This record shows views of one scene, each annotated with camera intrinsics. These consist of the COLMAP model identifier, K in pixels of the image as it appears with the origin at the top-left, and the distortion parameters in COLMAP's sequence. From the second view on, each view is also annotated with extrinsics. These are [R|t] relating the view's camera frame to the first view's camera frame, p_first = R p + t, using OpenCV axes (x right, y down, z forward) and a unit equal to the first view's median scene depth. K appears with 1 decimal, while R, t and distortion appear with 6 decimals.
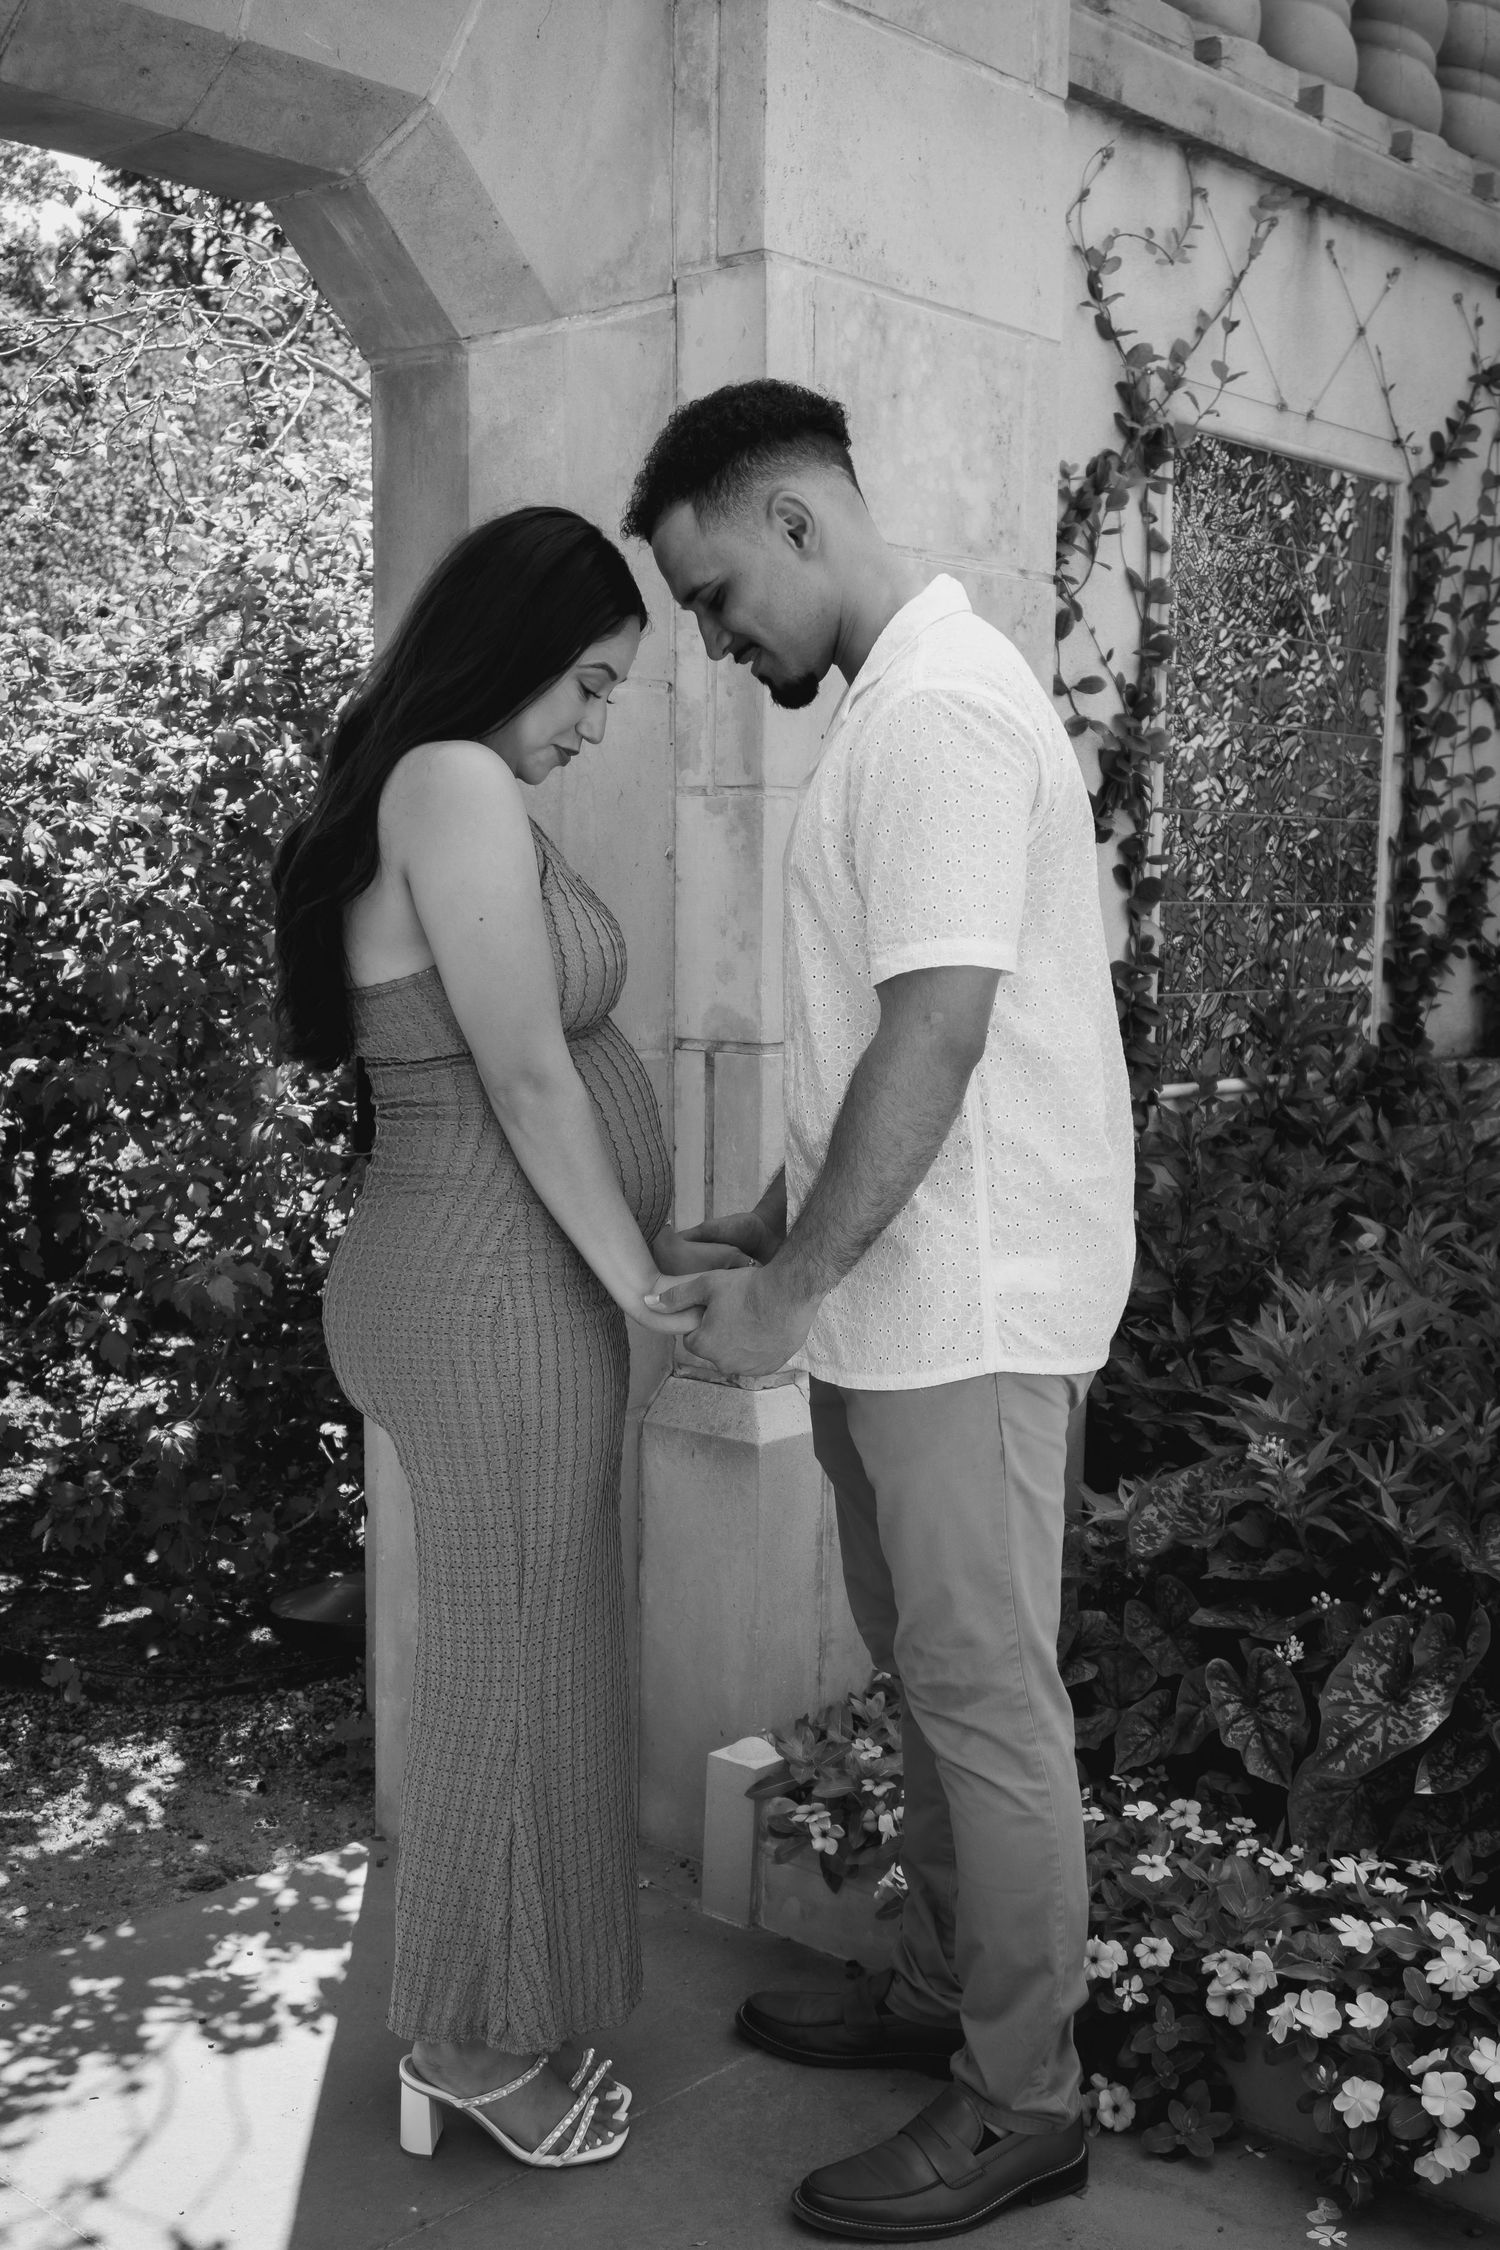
lens RADIAL K [[2361.2, 0, 752.2], [0, 2361.2, 1198.2], [0, 0, 1]] dist [-0.035807, 0.002535]
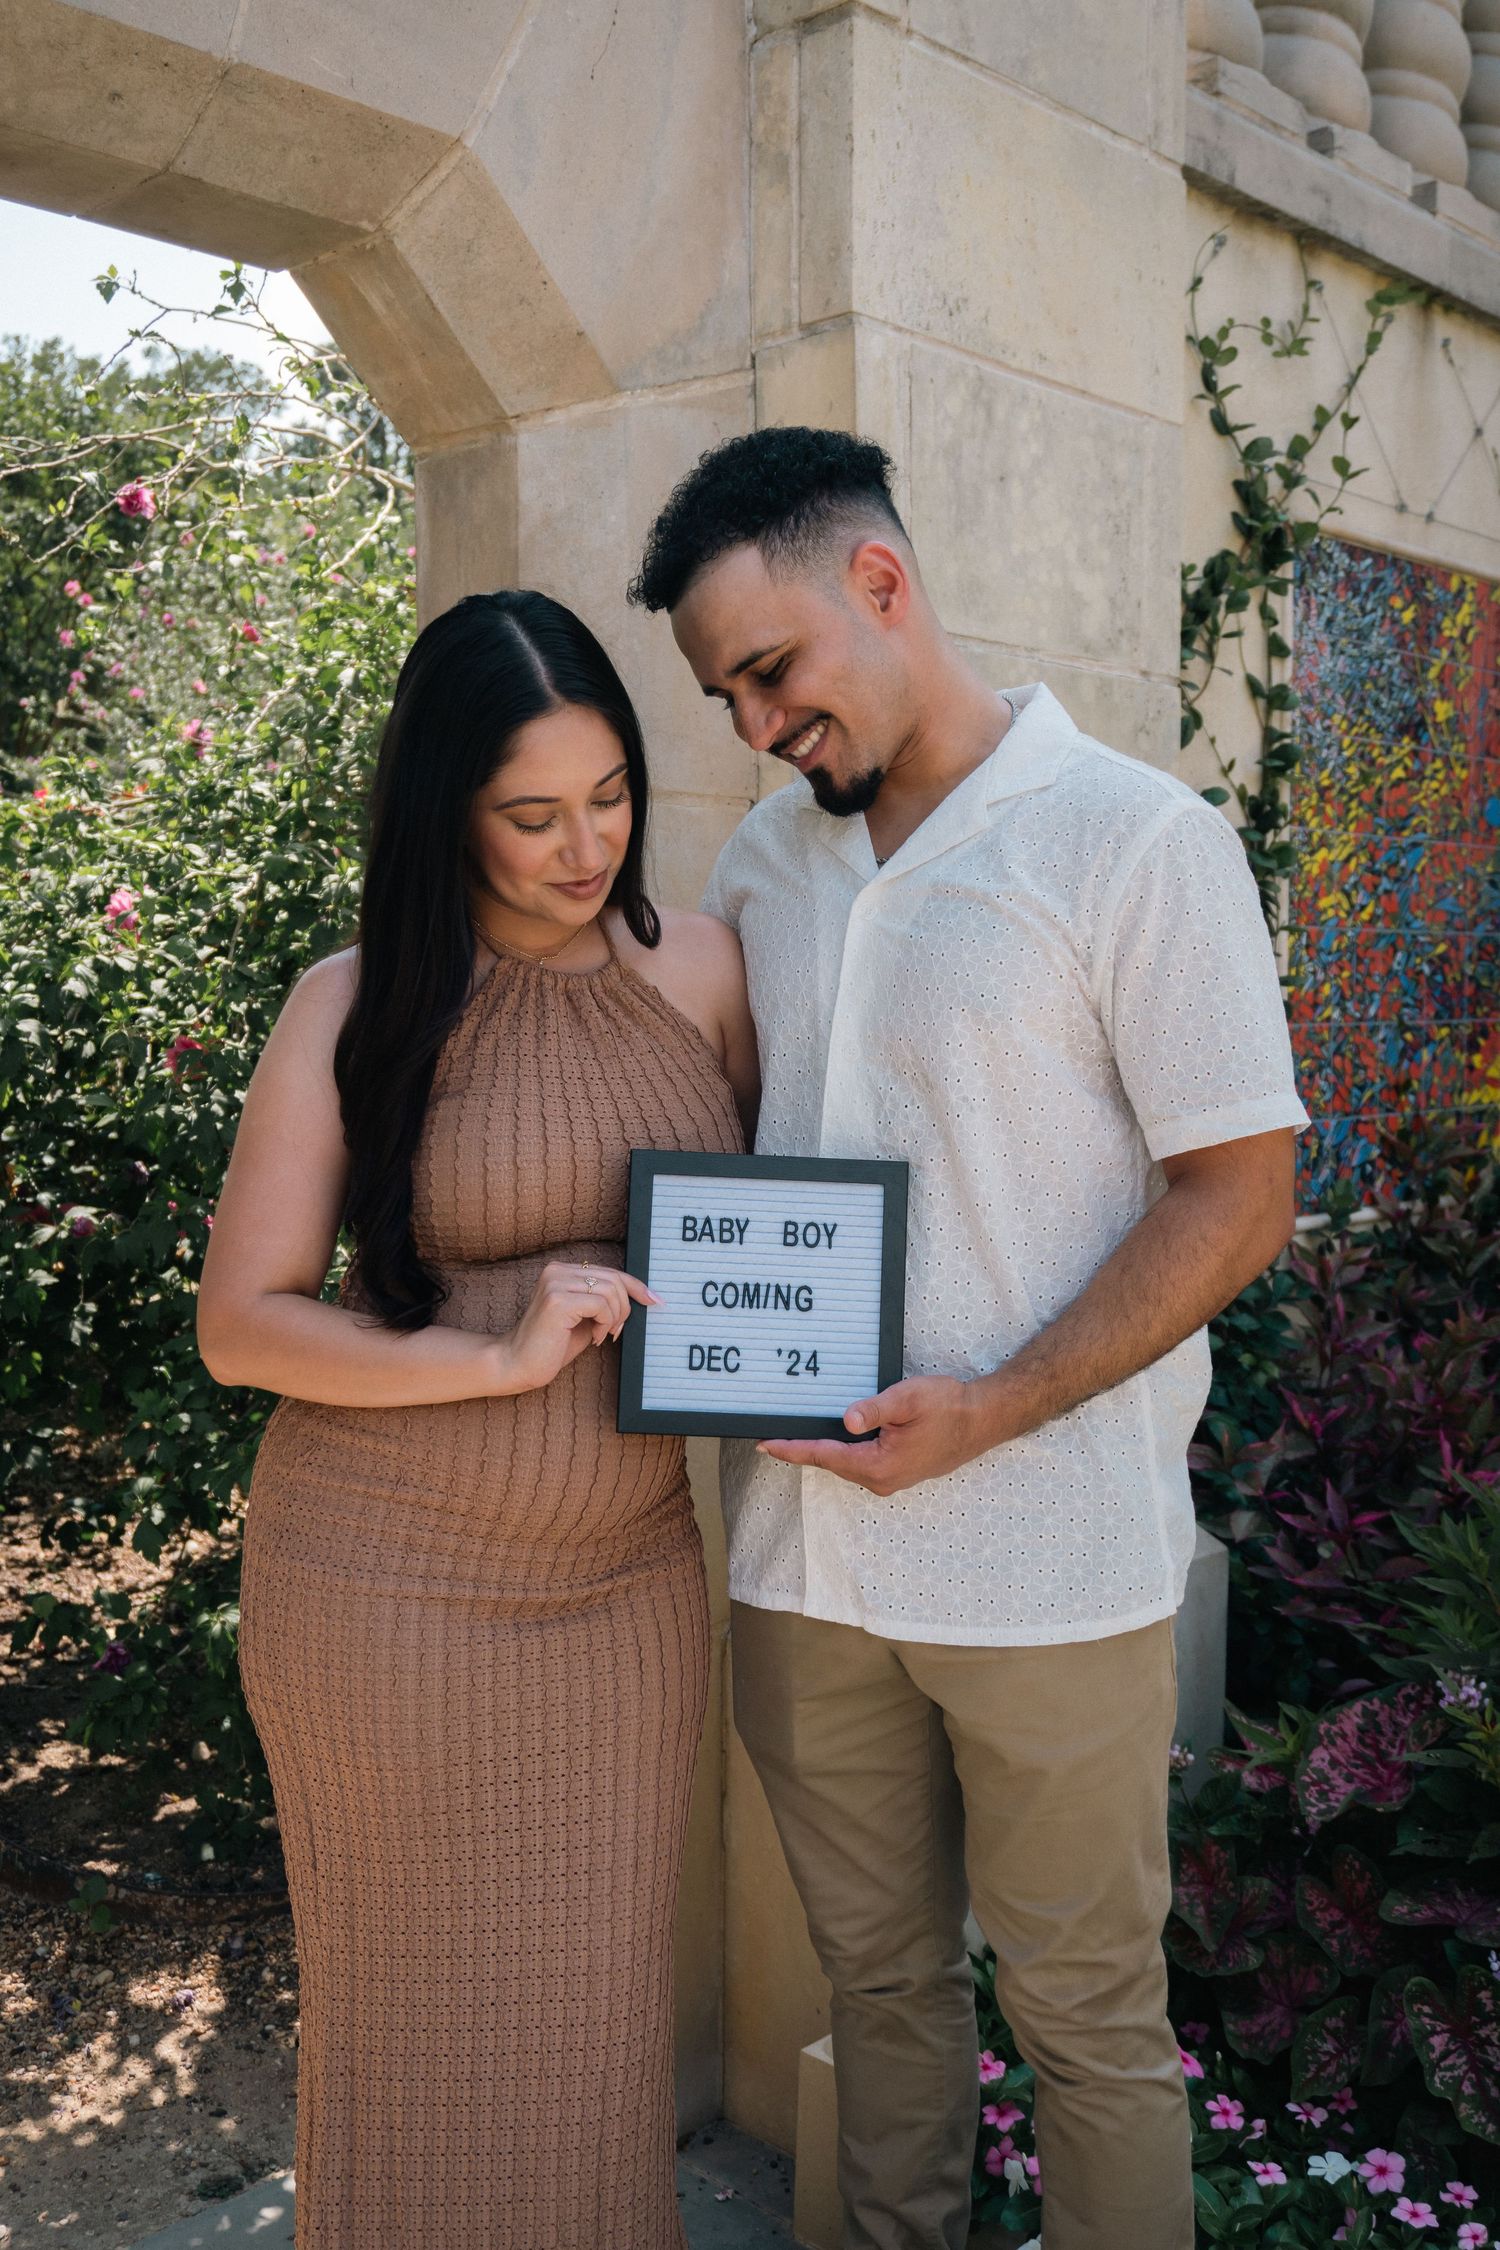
lens RADIAL K [[2070.7, 0, 750.0], [0, 2070.7, 1125.0], [0, 0, 1]] dist [-0.035718, -0.001750]
pose [[0.998357, -0.008400, -0.056676, 0.005889], [0.004814, 0.997995, -0.063111, -0.037370], [0.057093, 0.062734, 0.996396, 0.181799]]
